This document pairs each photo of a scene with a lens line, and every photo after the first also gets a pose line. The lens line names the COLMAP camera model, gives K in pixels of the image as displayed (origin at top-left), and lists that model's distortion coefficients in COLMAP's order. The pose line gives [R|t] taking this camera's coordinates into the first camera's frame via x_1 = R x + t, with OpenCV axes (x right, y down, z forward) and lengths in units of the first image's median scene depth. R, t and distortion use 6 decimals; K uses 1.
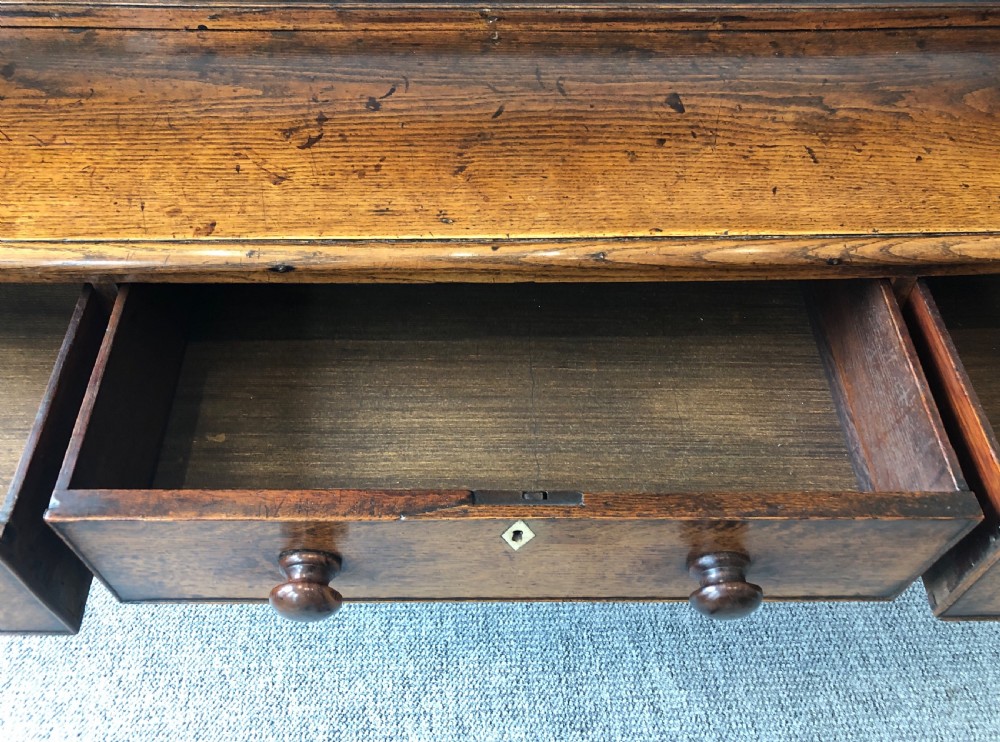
lens RADIAL K [[913.1, 0, 497.4], [0, 913.1, 331.9], [0, 0, 1]] dist [-0.000407, 0.000000]
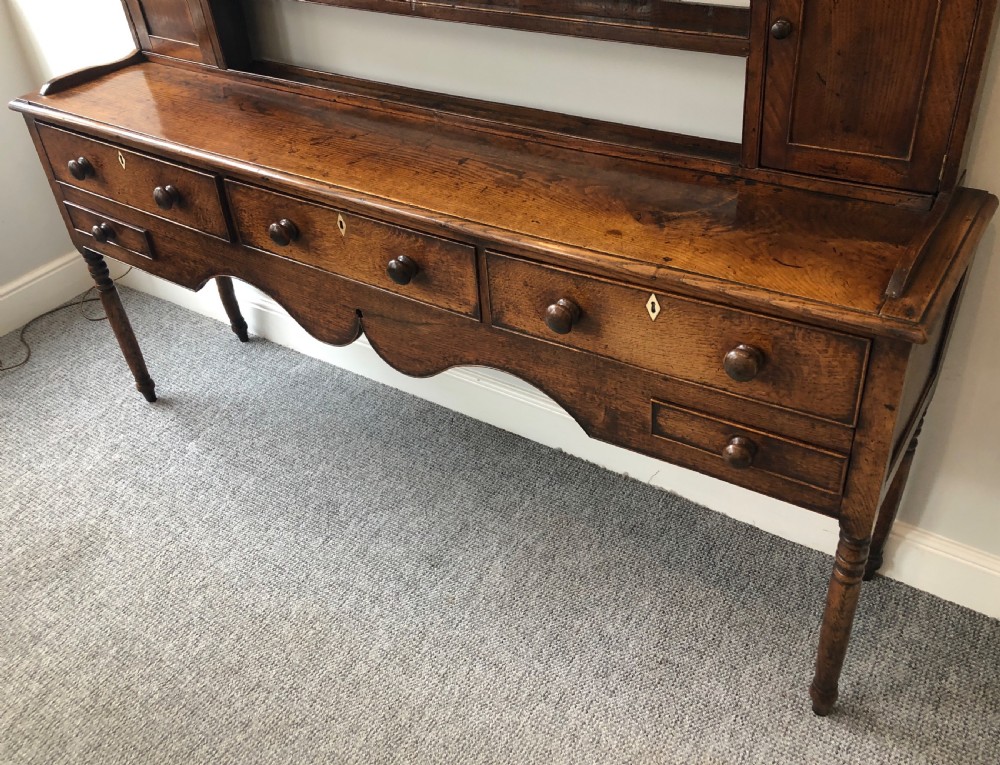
lens RADIAL K [[894.3, 0, 514.6], [0, 894.3, 367.0], [0, 0, 1]] dist [0.048788, -0.056921]
pose [[0.817823, 0.288221, -0.498090, 1.482103], [-0.357176, 0.932872, -0.046645, 0.245033], [0.451209, 0.216053, 0.865870, -0.625862]]
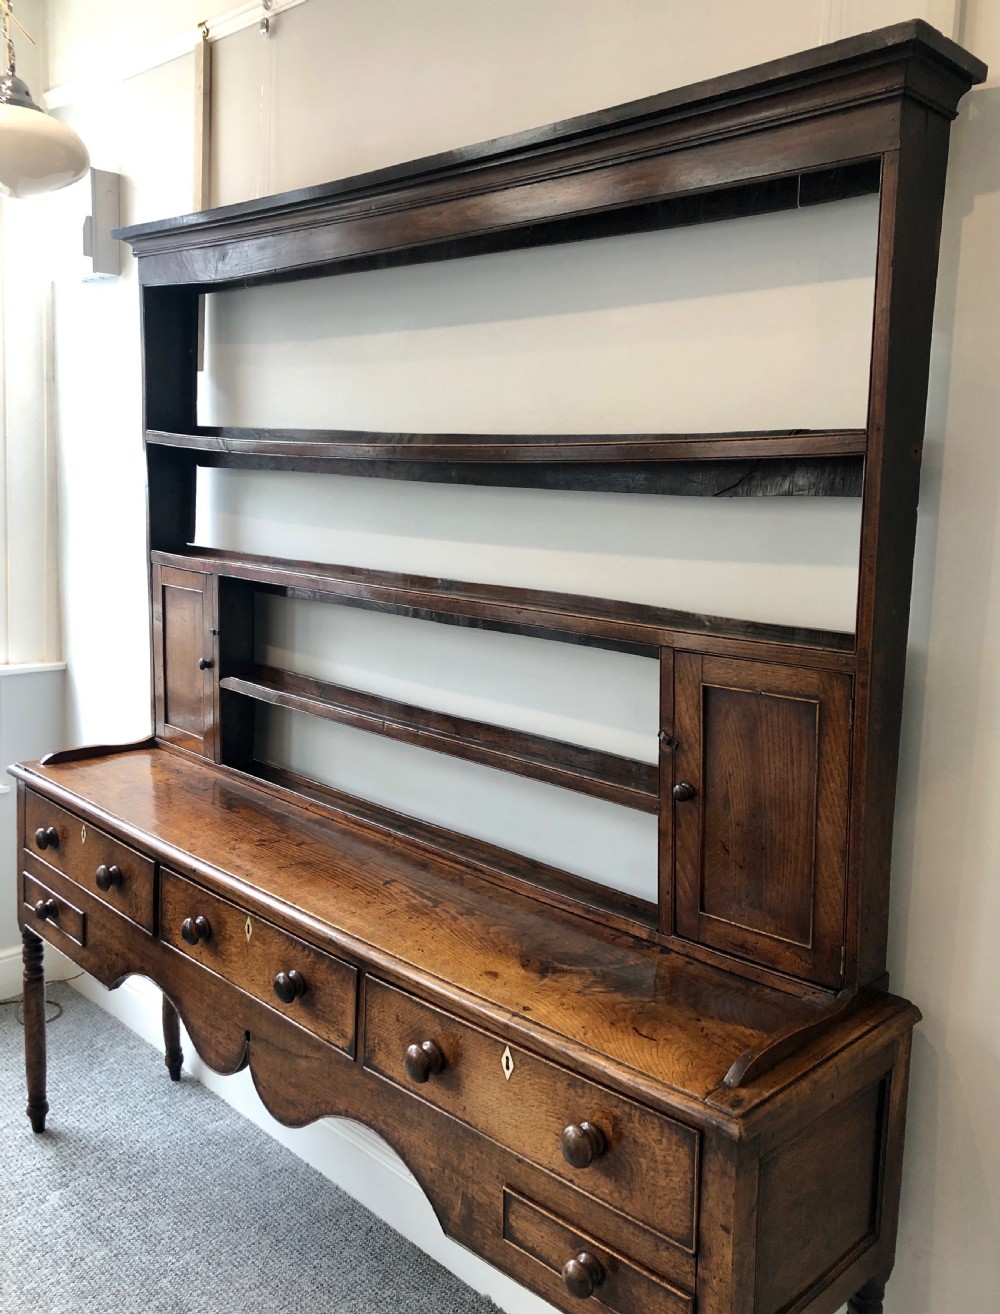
lens RADIAL K [[1169.9, 0, 518.3], [0, 1169.9, 592.4], [0, 0, 1]] dist [0.010308, 0.005913]
pose [[0.689252, 0.088804, -0.719058, 2.195768], [-0.531017, 0.737102, -0.417973, 0.197757], [0.492902, 0.669921, 0.555206, -0.688978]]
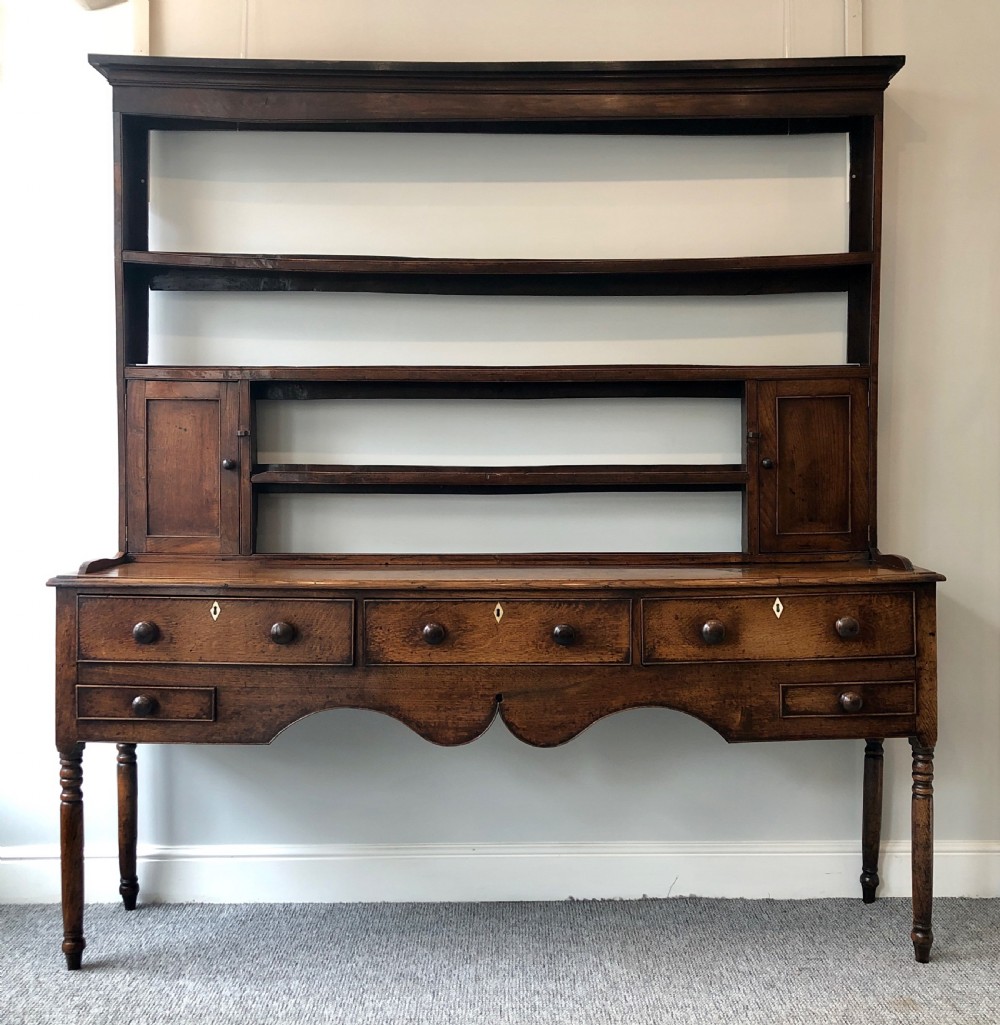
lens RADIAL K [[1202.9, 0, 531.4], [0, 1202.9, 487.6], [0, 0, 1]] dist [0.031843, 0.000000]
pose [[0.999854, -0.013131, -0.010891, 0.143712], [0.001865, 0.718727, -0.695290, 2.124611], [0.016958, 0.695168, 0.718647, -1.791841]]
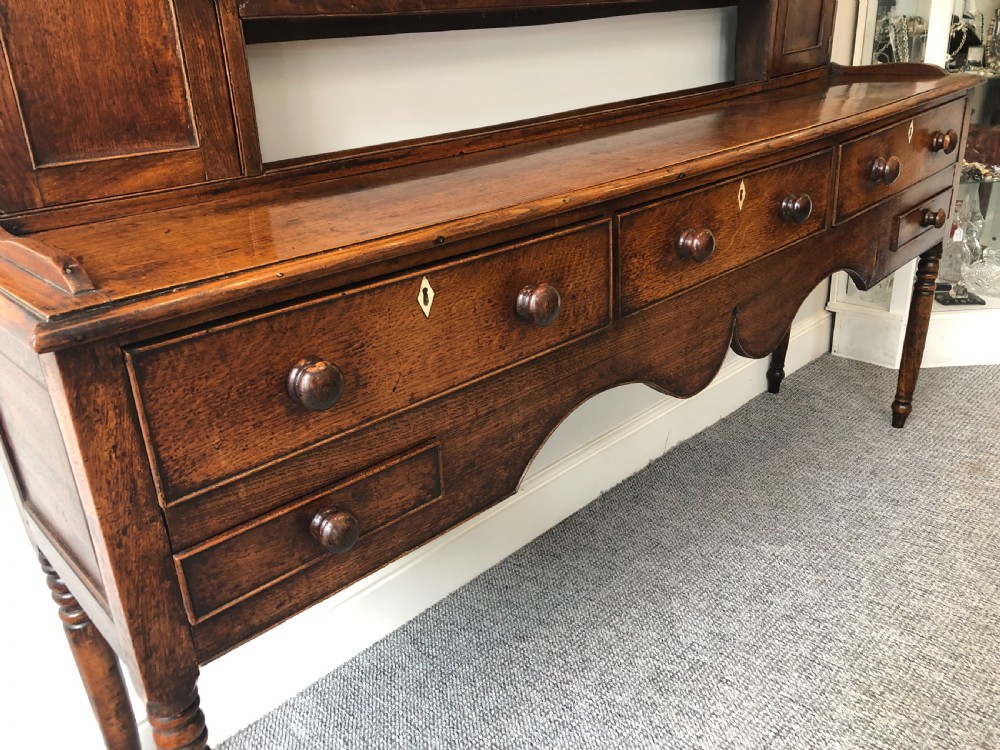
lens RADIAL K [[815.0, 0, 499.7], [0, 815.0, 369.2], [0, 0, 1]] dist [0.044945, -0.049715]
pose [[0.730601, -0.320163, 0.603090, -1.424543], [0.529924, 0.822861, -0.205133, 0.342743], [-0.430584, 0.469462, 0.770845, 0.060749]]
